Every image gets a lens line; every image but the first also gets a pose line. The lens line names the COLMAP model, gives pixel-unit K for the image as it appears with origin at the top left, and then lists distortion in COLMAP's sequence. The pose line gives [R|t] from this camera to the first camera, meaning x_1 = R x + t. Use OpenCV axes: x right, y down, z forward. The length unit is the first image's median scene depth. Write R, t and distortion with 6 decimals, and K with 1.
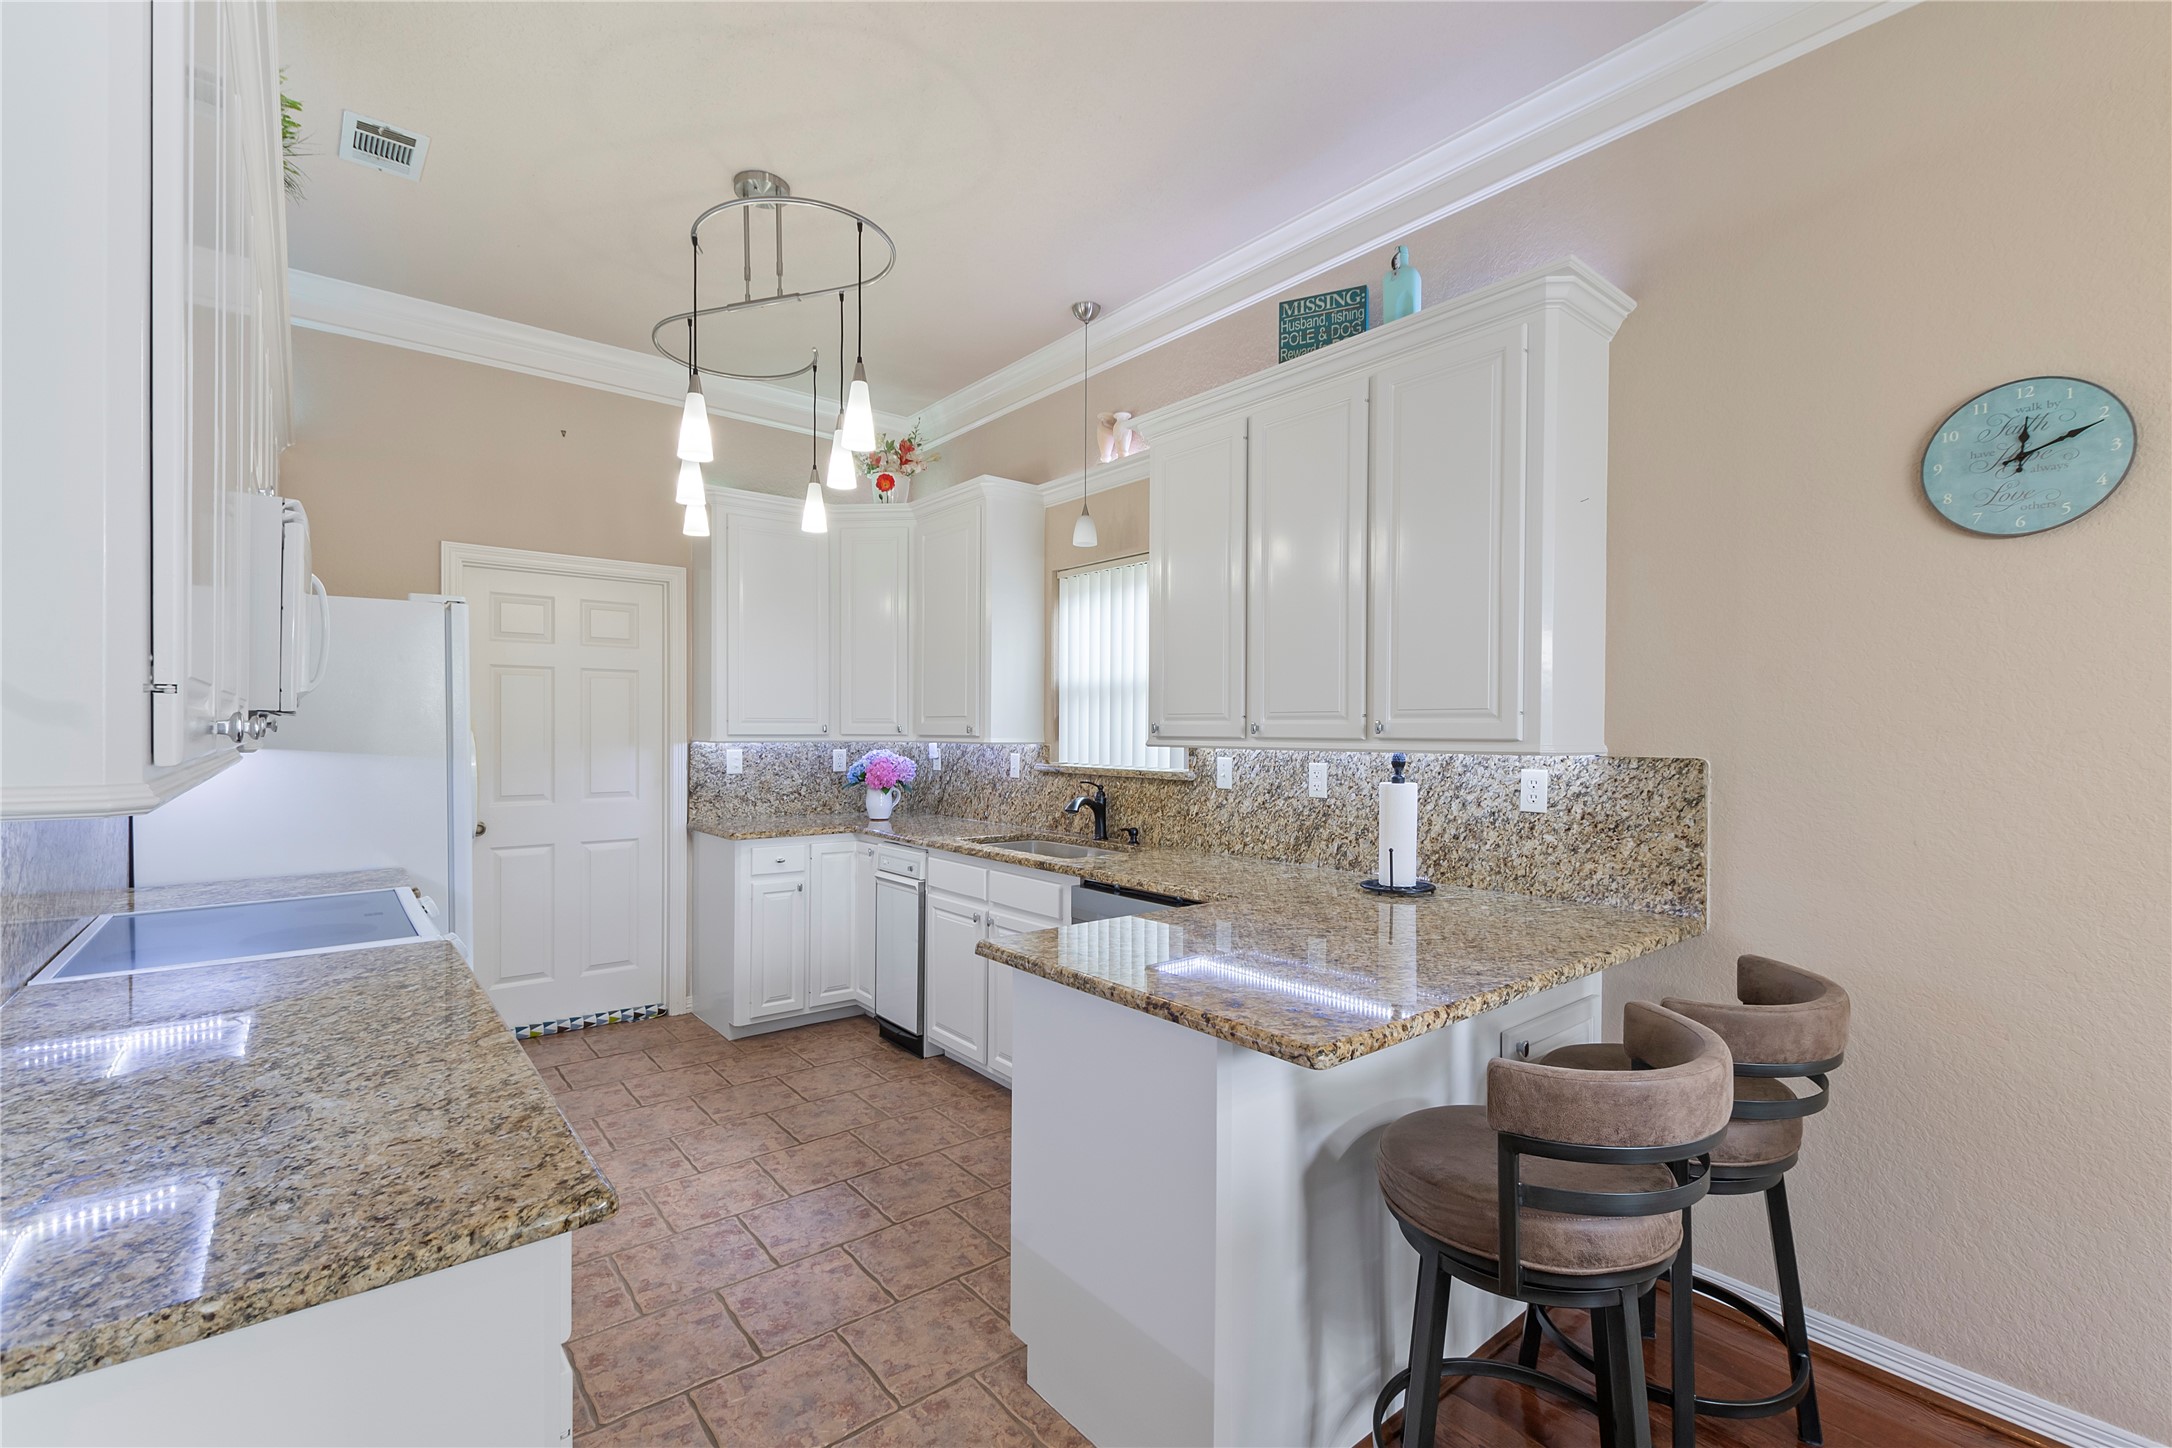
lens RADIAL K [[952.4, 0, 1093.5], [0, 952.4, 731.9], [0, 0, 1]] dist [0.002159, 0.000095]
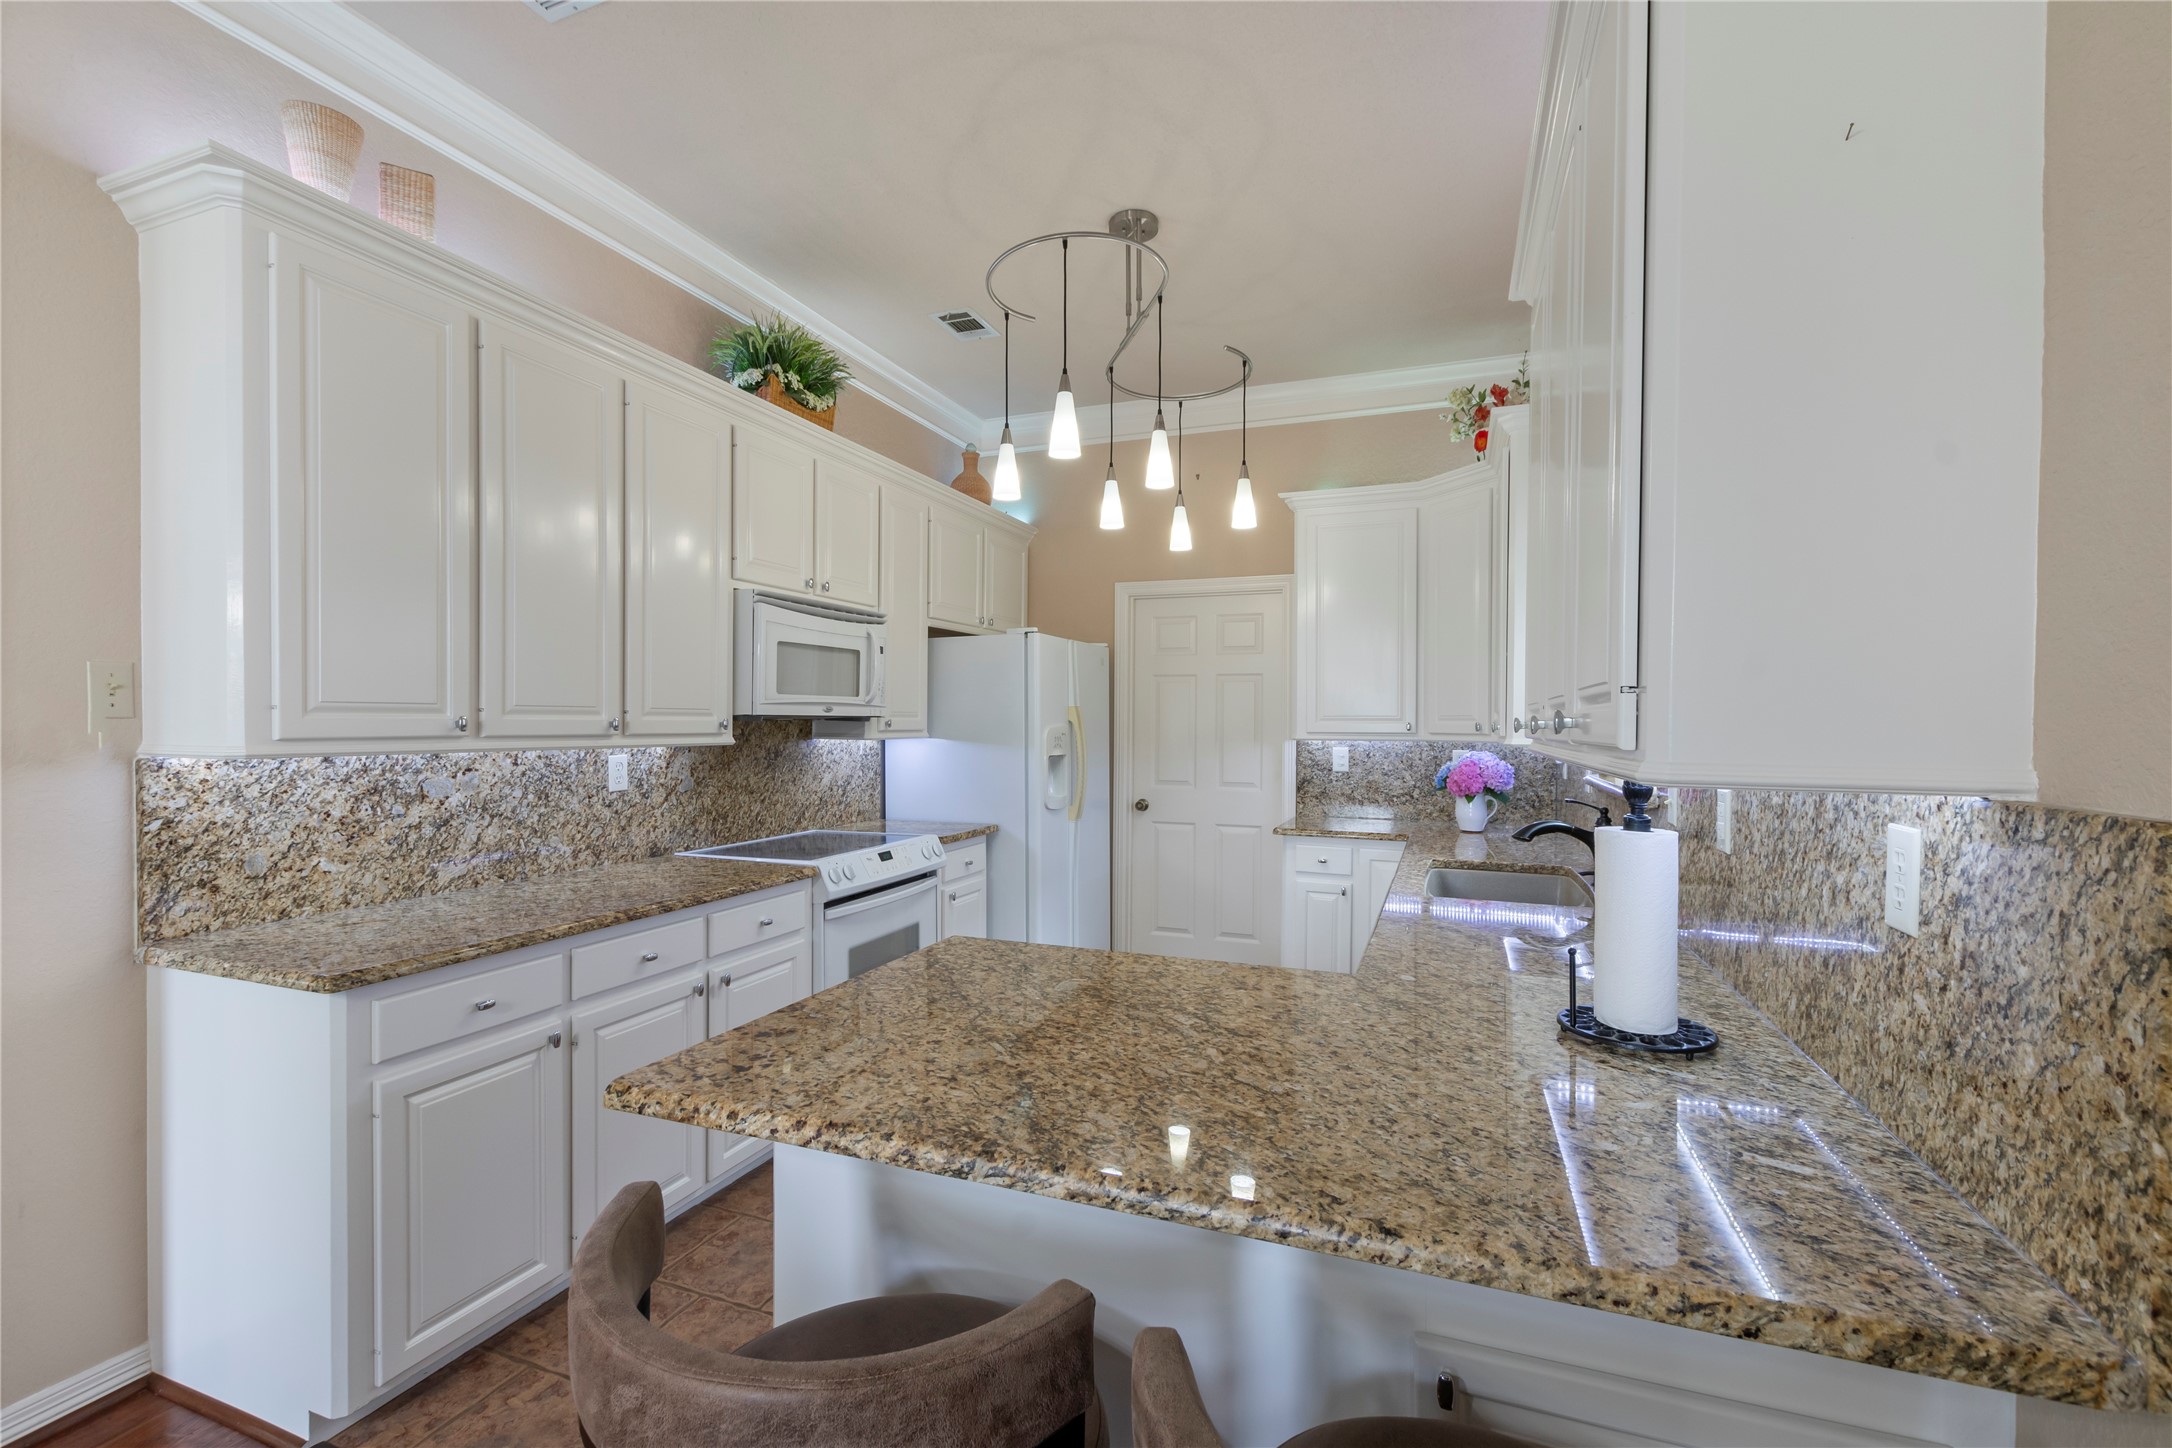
lens RADIAL K [[944.3, 0, 1090.9], [0, 944.3, 727.7], [0, 0, 1]] dist [0.000902, -0.000178]
pose [[0.491647, 0.001135, -0.870794, 0.559386], [-0.004053, 0.999991, -0.000984, -0.000422], [0.870785, 0.004014, 0.491647, 0.435279]]
